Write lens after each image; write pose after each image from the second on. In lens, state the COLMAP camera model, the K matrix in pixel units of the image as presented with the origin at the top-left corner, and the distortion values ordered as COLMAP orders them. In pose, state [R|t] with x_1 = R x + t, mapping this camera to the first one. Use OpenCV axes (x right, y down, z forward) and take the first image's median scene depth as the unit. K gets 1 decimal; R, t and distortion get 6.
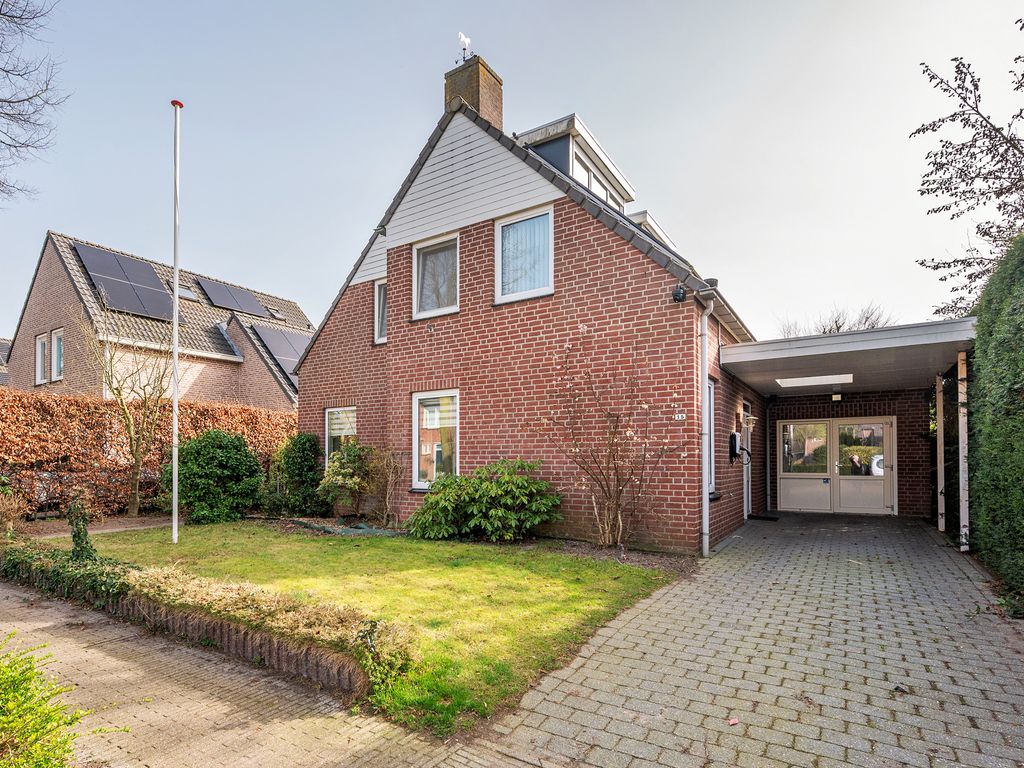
lens RADIAL K [[542.9, 0, 478.1], [0, 542.9, 454.2], [0, 0, 1]] dist [-0.001044, -0.001980]
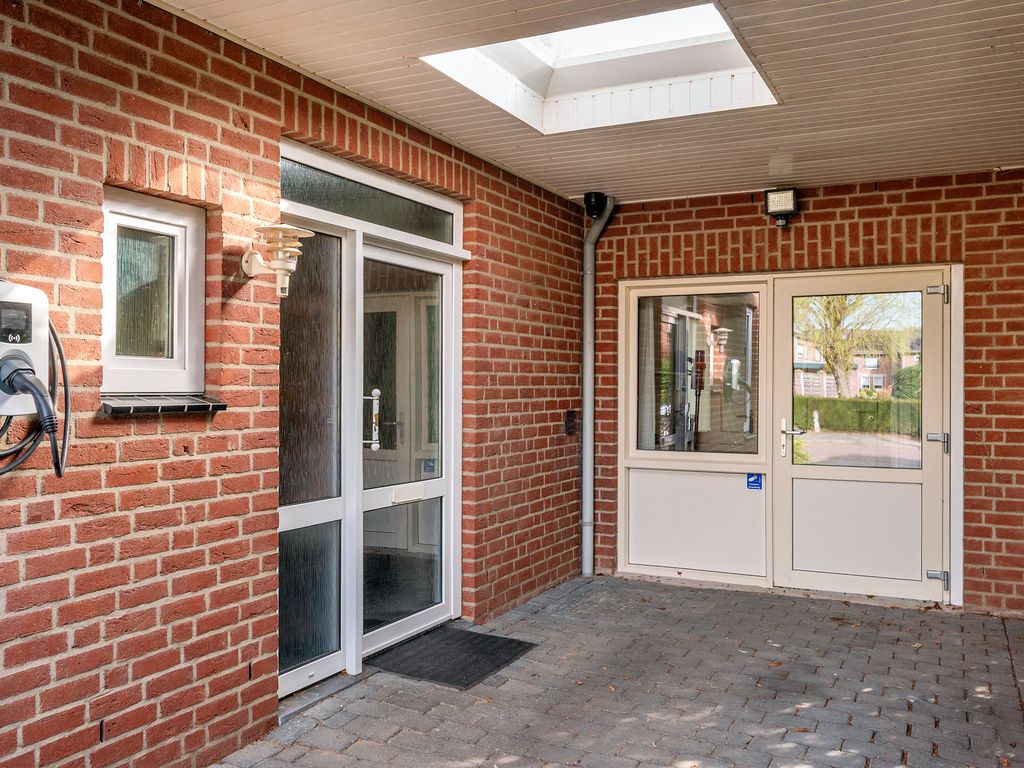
lens RADIAL K [[893.2, 0, 513.7], [0, 893.2, 382.2], [0, 0, 1]] dist [0.000751, -0.001095]
pose [[0.990566, 0.006174, 0.136896, 0.468558], [-0.007769, 0.999908, 0.011120, -0.011258], [-0.136815, -0.012079, 0.990523, 0.558850]]
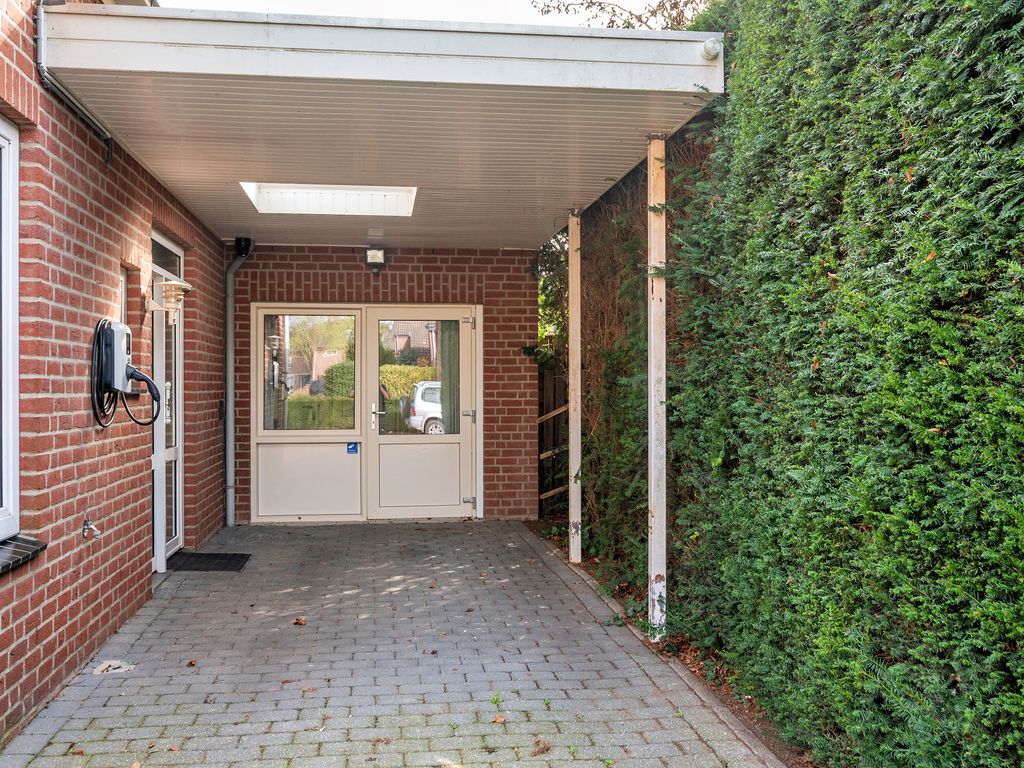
lens RADIAL K [[1039.1, 0, 513.8], [0, 1039.1, 382.7], [0, 0, 1]] dist [-0.015793, 0.000000]
pose [[0.742873, 0.004103, 0.669420, 0.193352], [-0.009479, 0.999945, 0.004390, -0.008244], [-0.669365, -0.009607, 0.742871, 0.317591]]
